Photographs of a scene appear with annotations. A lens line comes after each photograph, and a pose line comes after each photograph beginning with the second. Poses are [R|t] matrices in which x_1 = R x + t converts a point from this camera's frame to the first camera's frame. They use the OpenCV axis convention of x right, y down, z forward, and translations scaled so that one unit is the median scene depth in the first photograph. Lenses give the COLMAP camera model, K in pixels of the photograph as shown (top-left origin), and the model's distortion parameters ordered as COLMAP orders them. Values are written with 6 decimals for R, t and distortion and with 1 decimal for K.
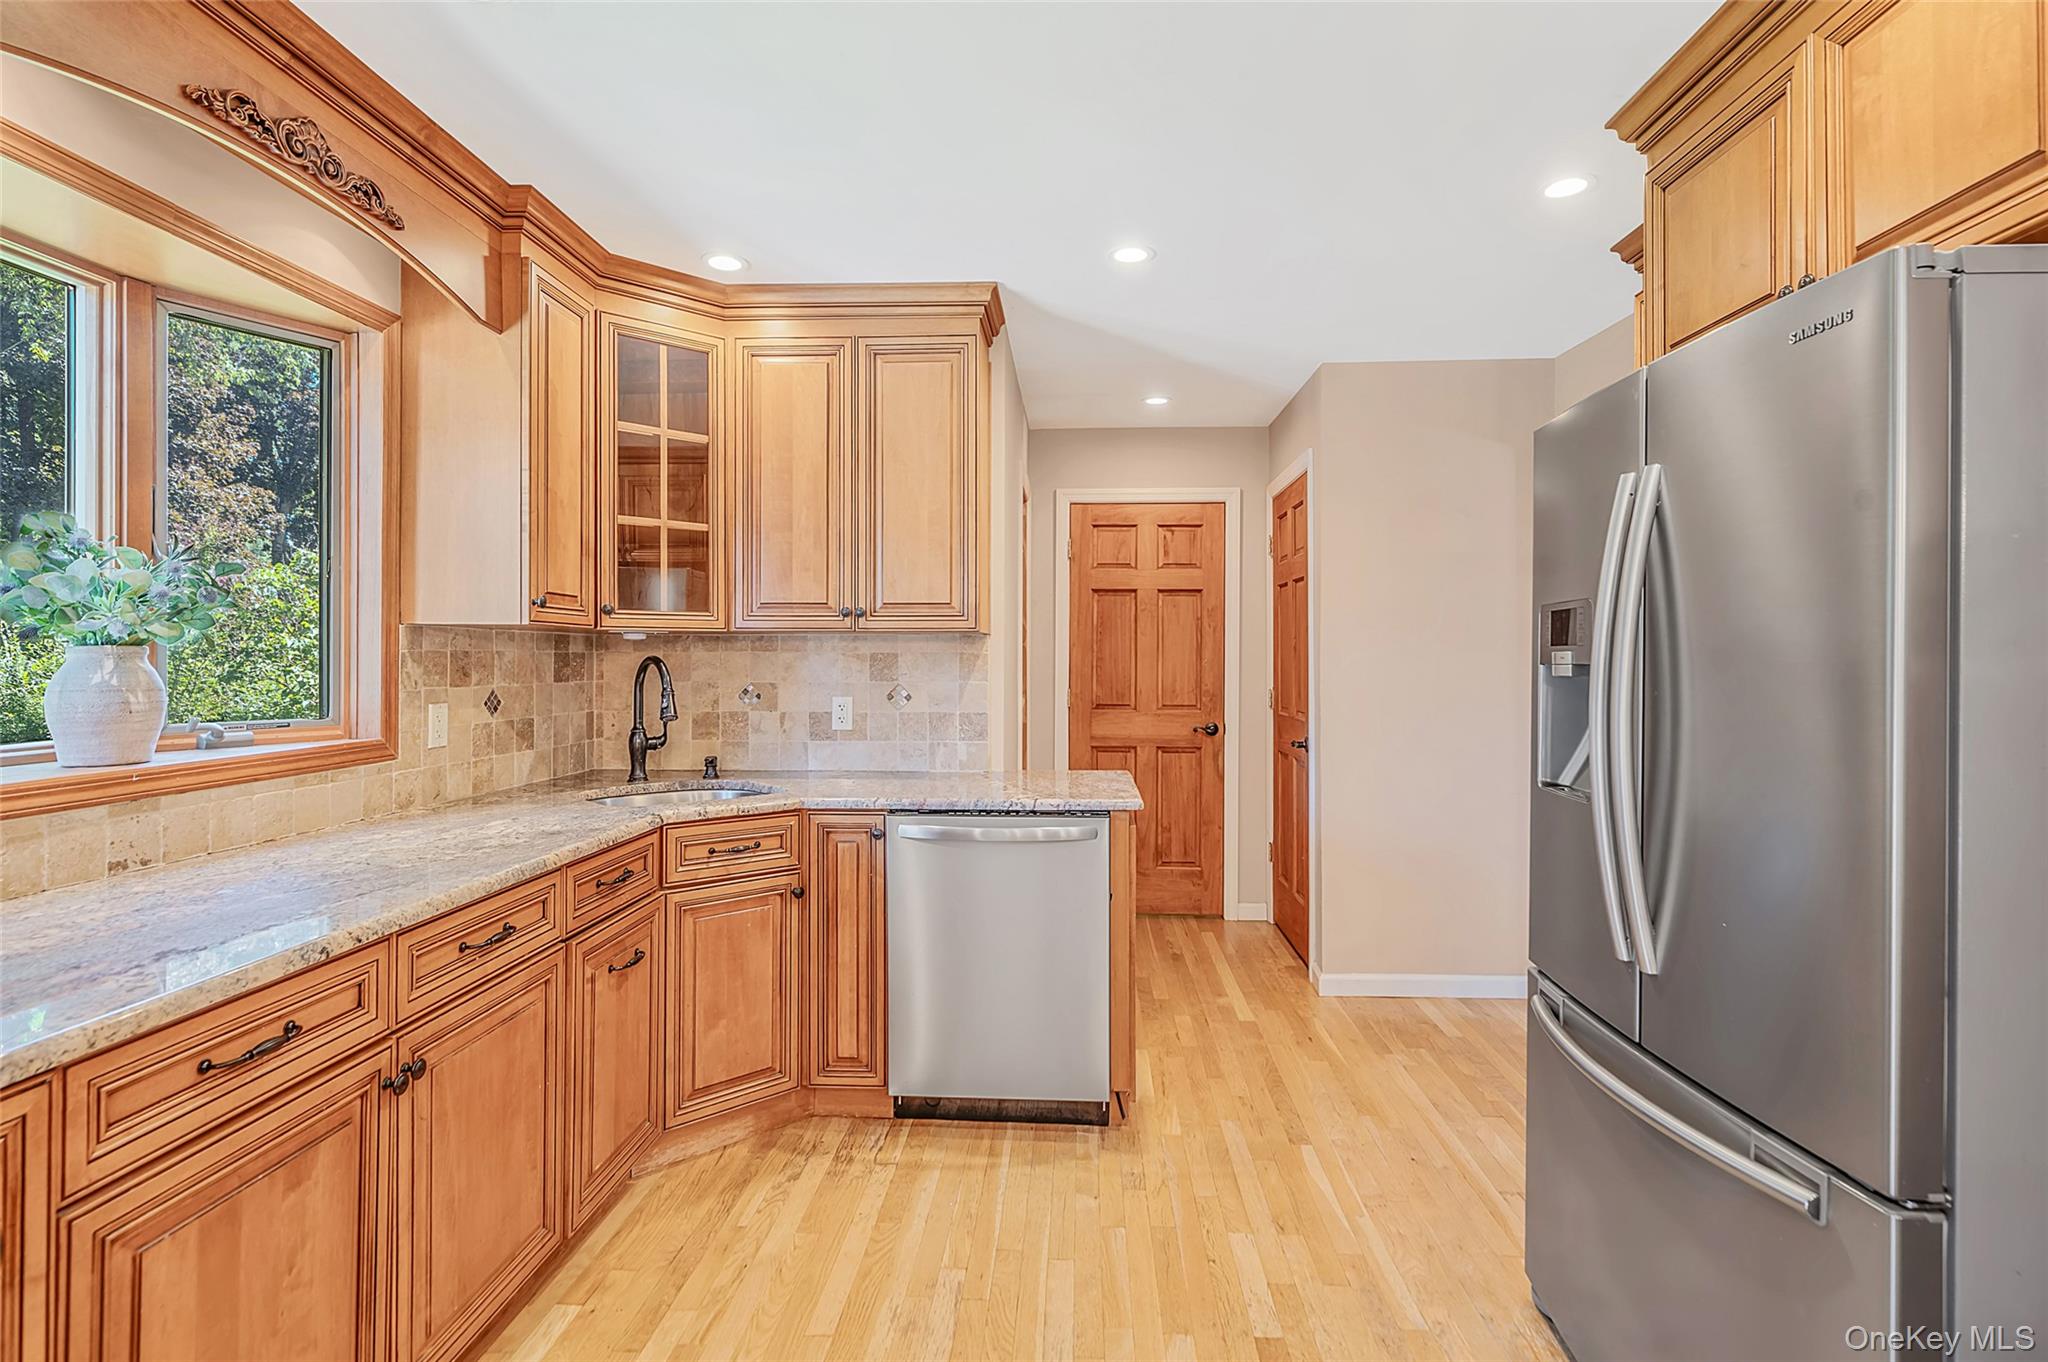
lens RADIAL K [[989.6, 0, 1030.4], [0, 989.6, 658.1], [0, 0, 1]] dist [0.000693, 0.000070]
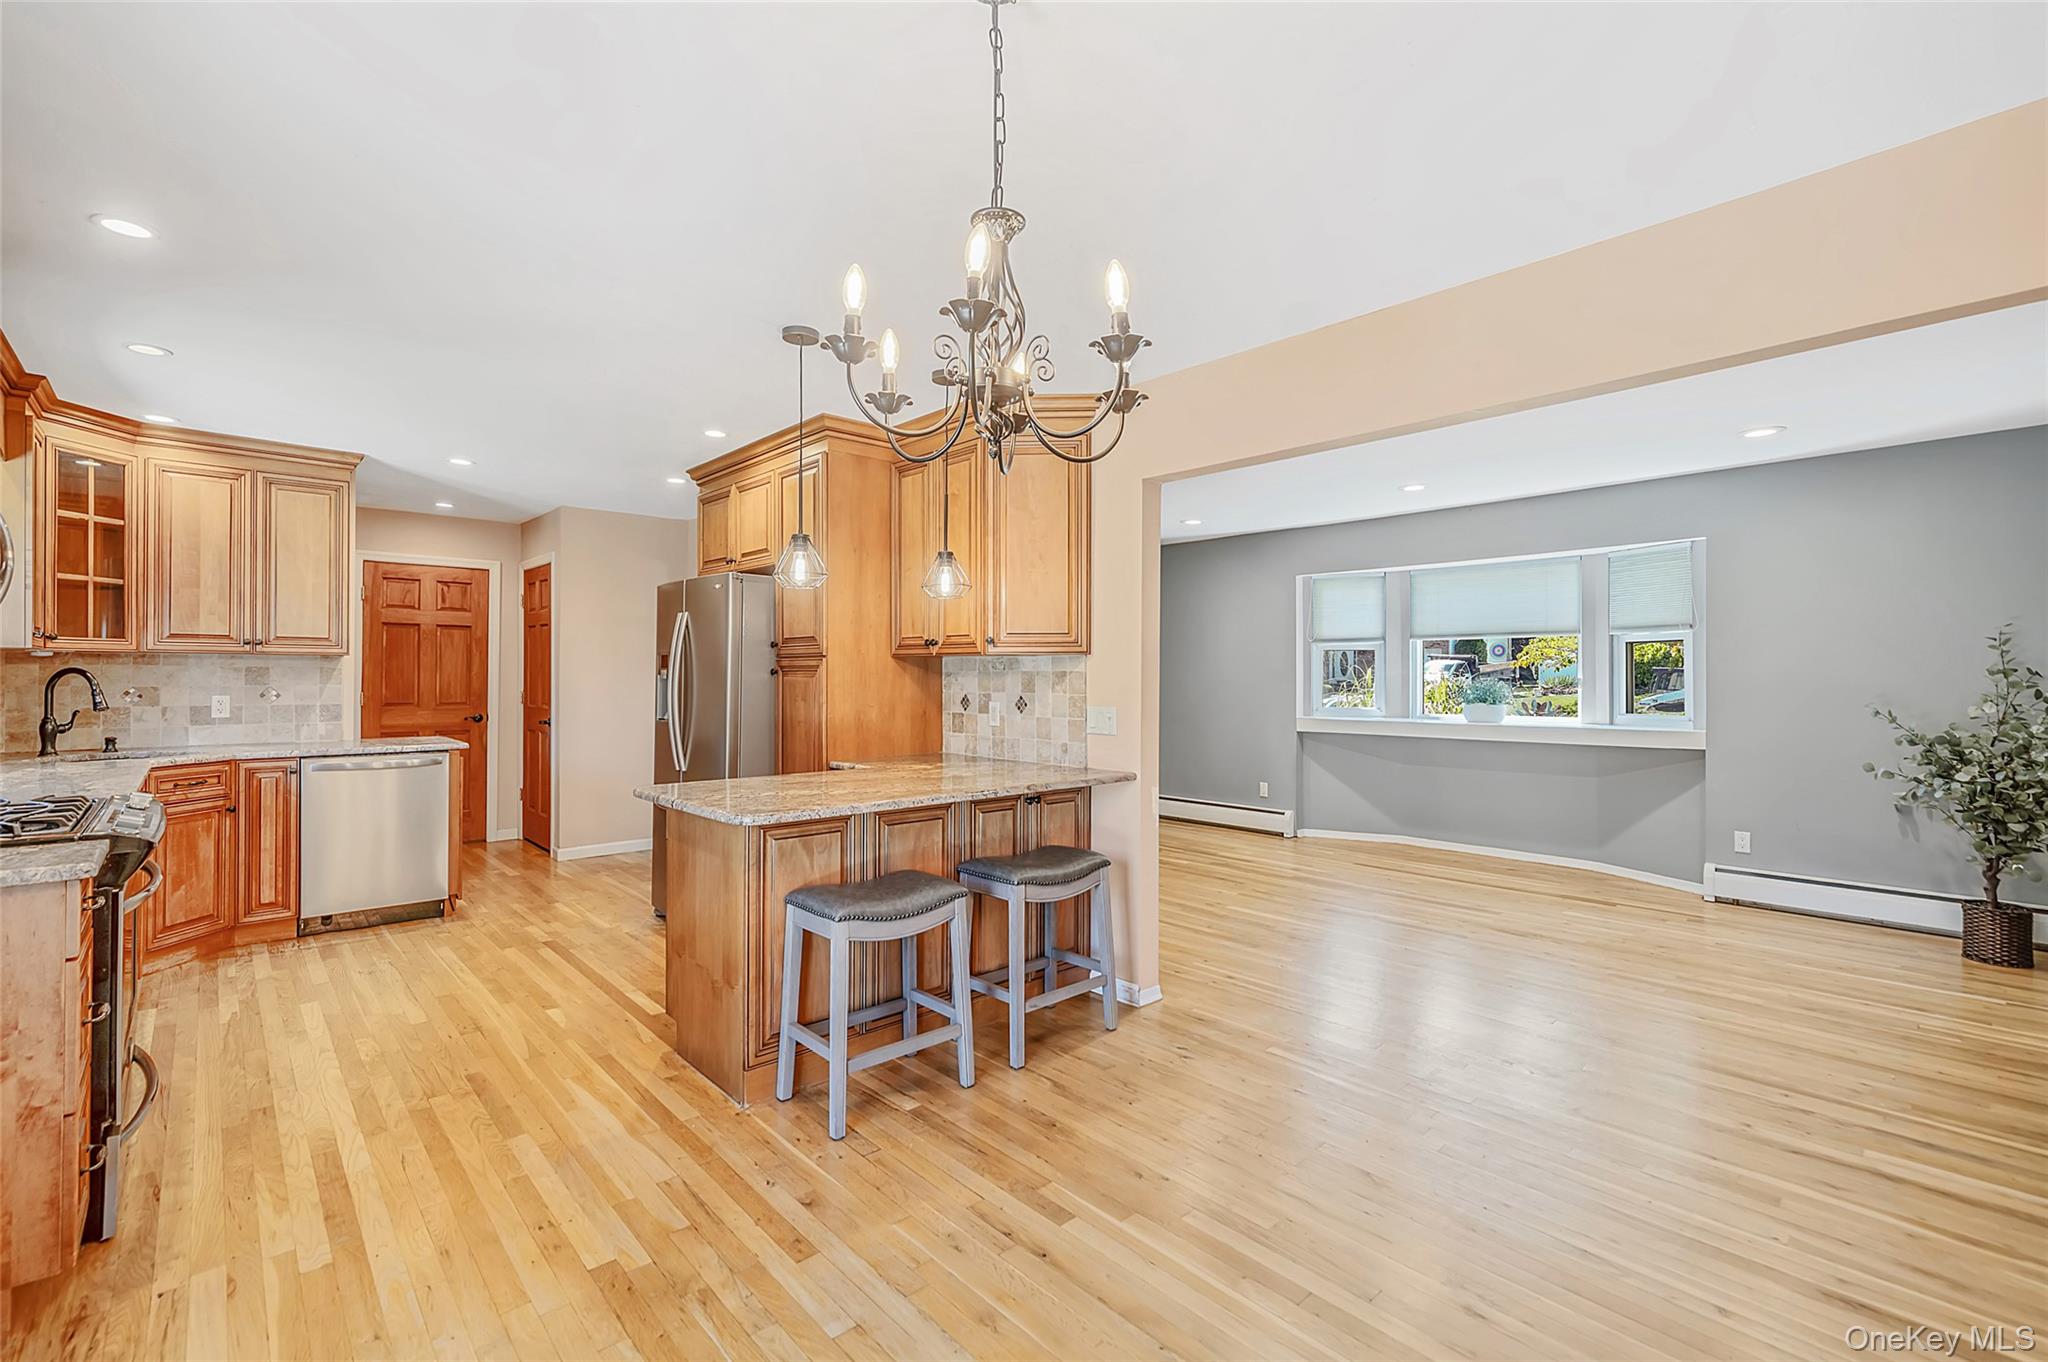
lens RADIAL K [[900.4, 0, 1033.5], [0, 900.4, 673.5], [0, 0, 1]] dist [0.000708, 0.000128]
pose [[0.700298, 0.004567, 0.713836, -0.346860], [-0.005512, 0.999984, -0.000991, -0.000235], [-0.713829, -0.003241, 0.700312, -0.968051]]
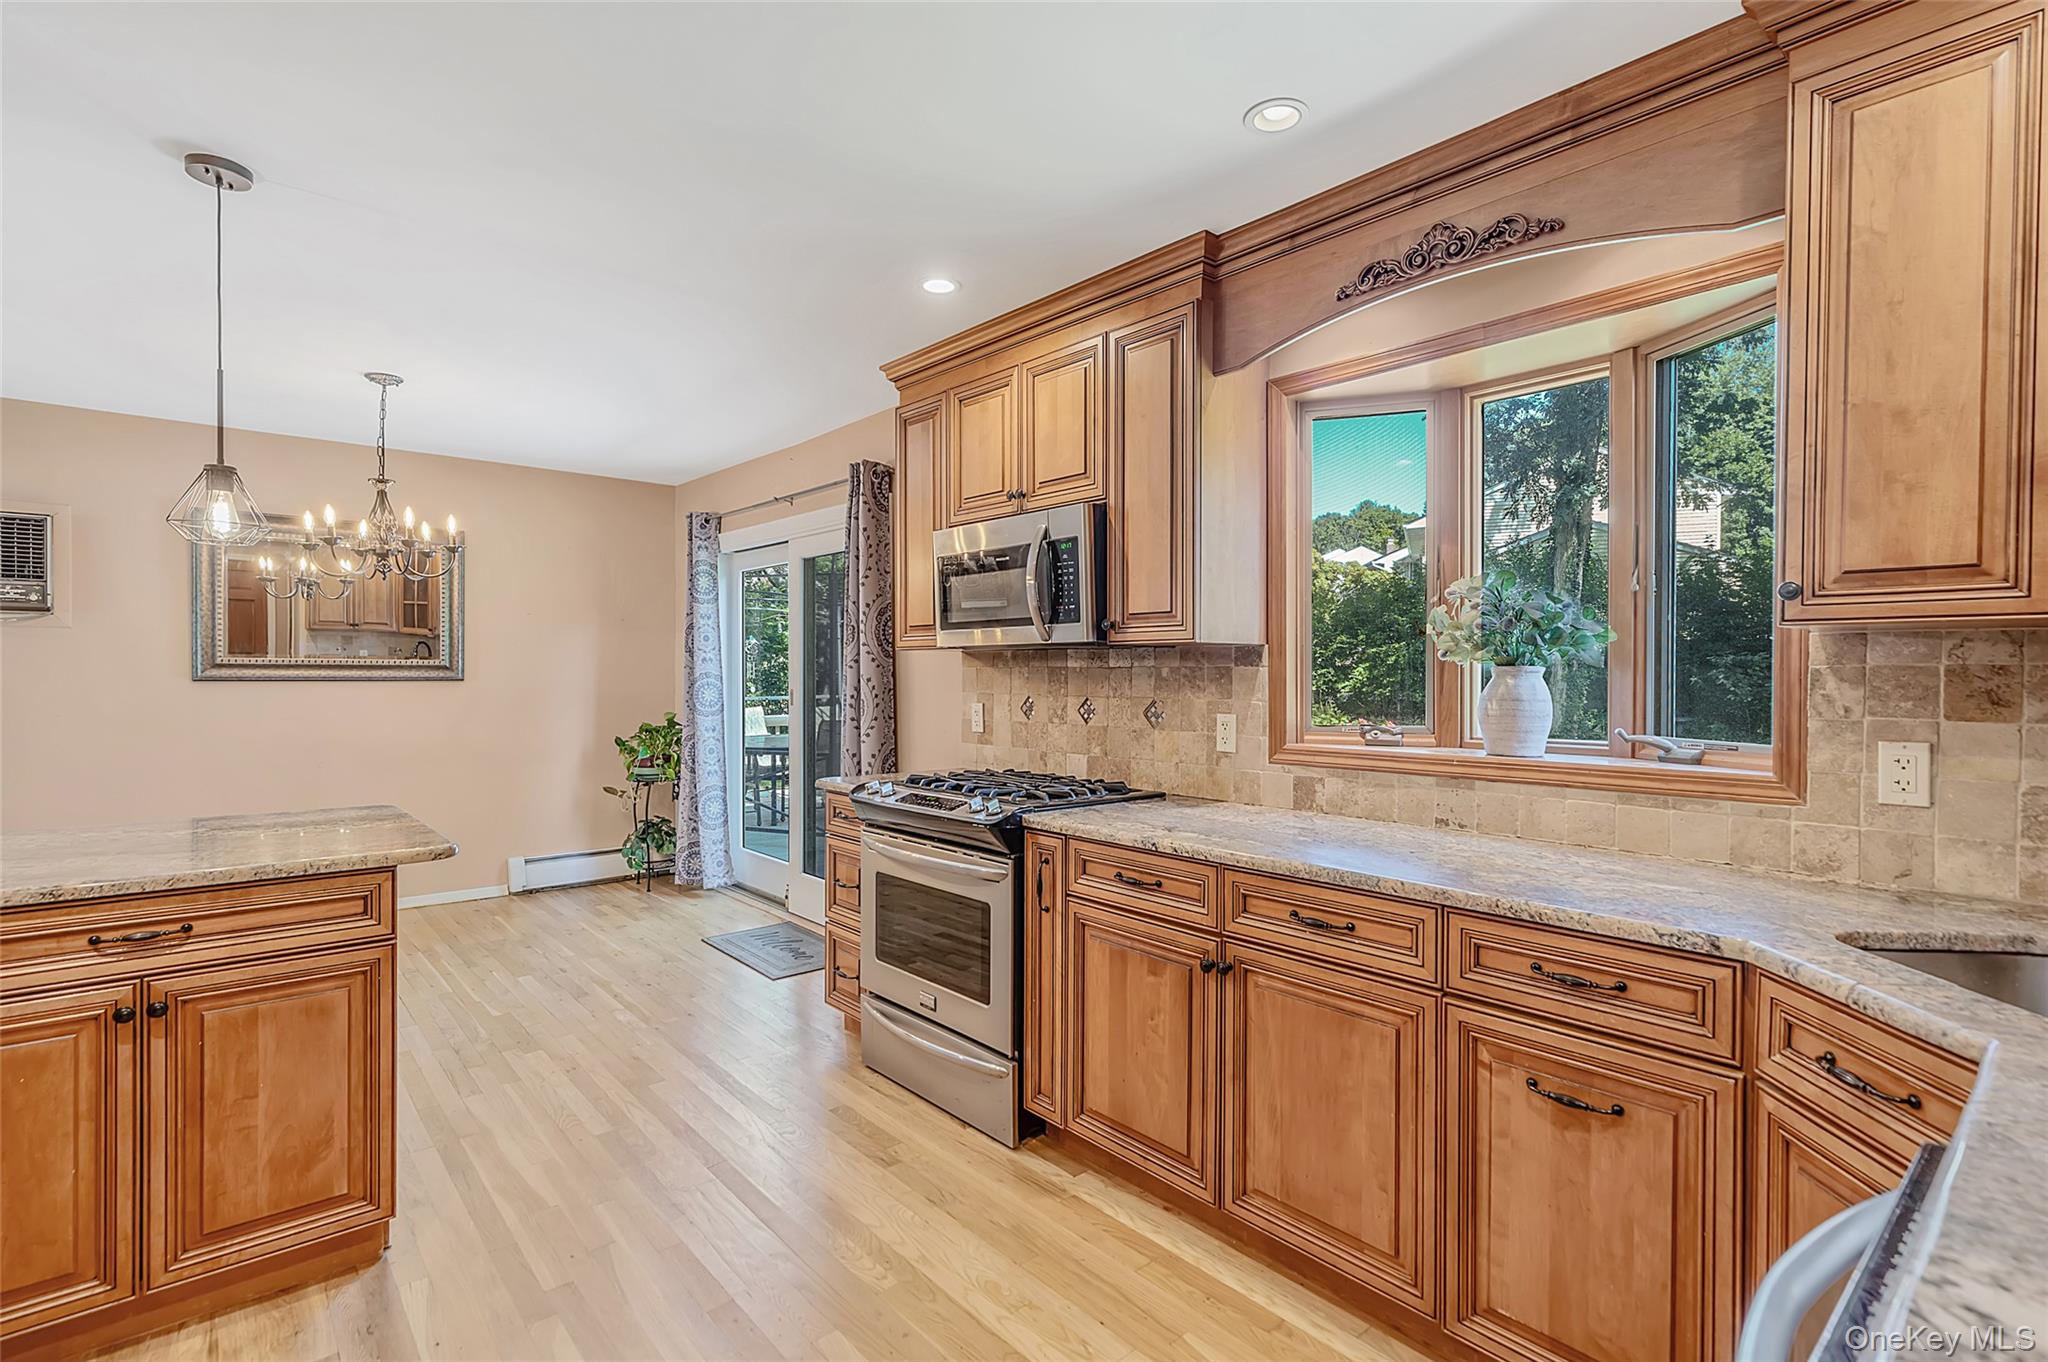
lens RADIAL K [[971.8, 0, 1023.1], [0, 971.8, 684.9], [0, 0, 1]] dist [-0.000370, -0.000207]
pose [[-0.724817, 0.003384, -0.688933, 0.276979], [-0.005379, 0.999930, 0.010571, 0.001738], [0.688920, 0.011368, -0.724748, 0.943083]]
